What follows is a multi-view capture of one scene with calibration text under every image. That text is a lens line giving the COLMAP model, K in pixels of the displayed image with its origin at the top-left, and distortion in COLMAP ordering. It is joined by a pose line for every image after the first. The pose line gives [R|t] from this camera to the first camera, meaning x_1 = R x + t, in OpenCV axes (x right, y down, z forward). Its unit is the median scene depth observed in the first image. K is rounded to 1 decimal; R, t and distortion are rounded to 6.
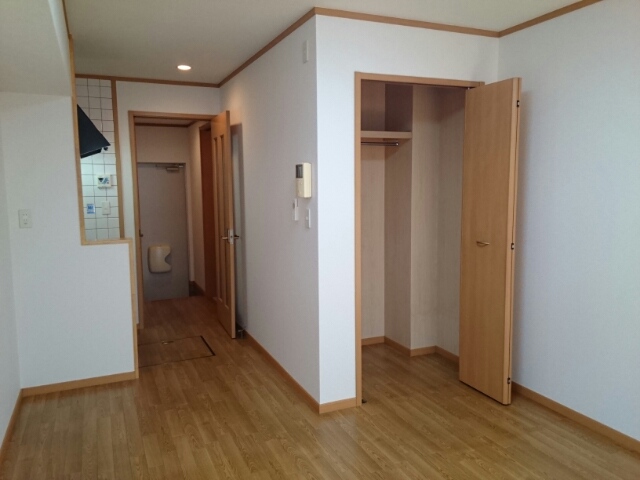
lens RADIAL K [[507.9, 0, 322.6], [0, 507.9, 238.3], [0, 0, 1]] dist [0.126631, -0.169657]
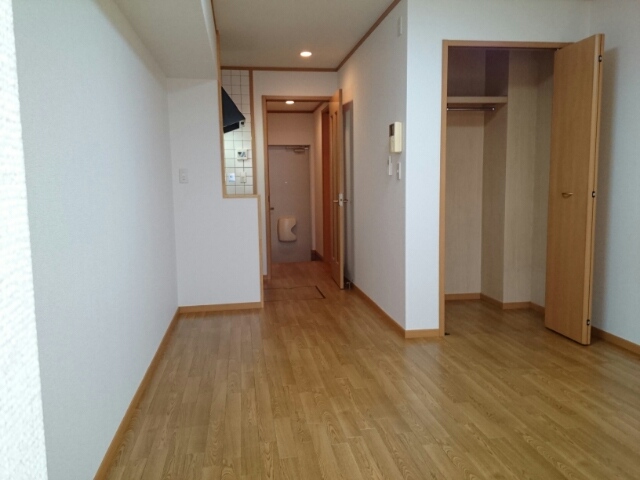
lens RADIAL K [[507.9, 0, 322.6], [0, 507.9, 238.3], [0, 0, 1]] dist [0.126631, -0.169657]
pose [[0.967644, 0.021918, -0.251366, 0.084324], [-0.021149, 0.999760, 0.005763, 0.094395], [0.251432, -0.000261, 0.967875, -0.145623]]
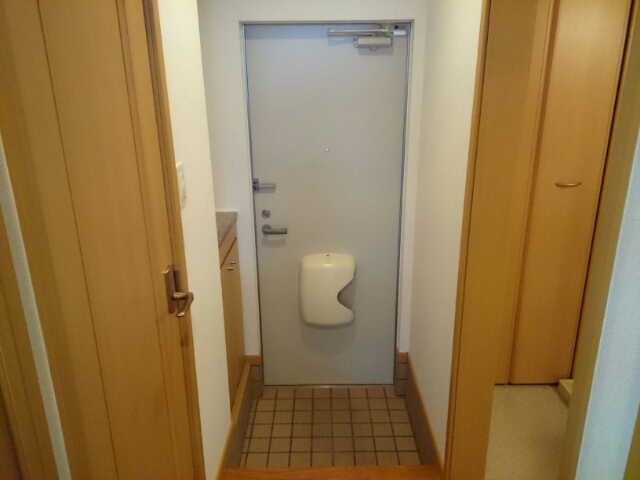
lens RADIAL K [[507.9, 0, 322.6], [0, 507.9, 238.3], [0, 0, 1]] dist [0.126631, -0.169657]
pose [[0.912541, 0.131990, -0.387102, -0.324446], [-0.045667, 0.973457, 0.224267, -0.155016], [0.406429, -0.186975, 0.894347, 1.220284]]
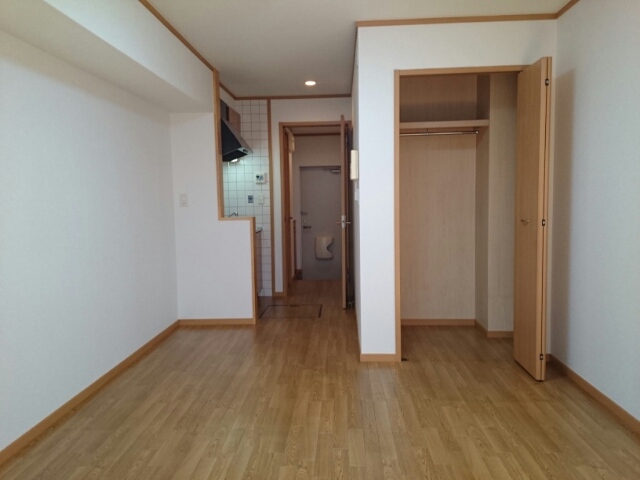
lens RADIAL K [[507.9, 0, 322.6], [0, 507.9, 238.3], [0, 0, 1]] dist [0.126631, -0.169657]
pose [[0.895035, 0.028027, -0.445114, 0.365985], [-0.038216, 0.999172, -0.013931, 0.065269], [0.444355, 0.029479, 0.895366, -0.086794]]
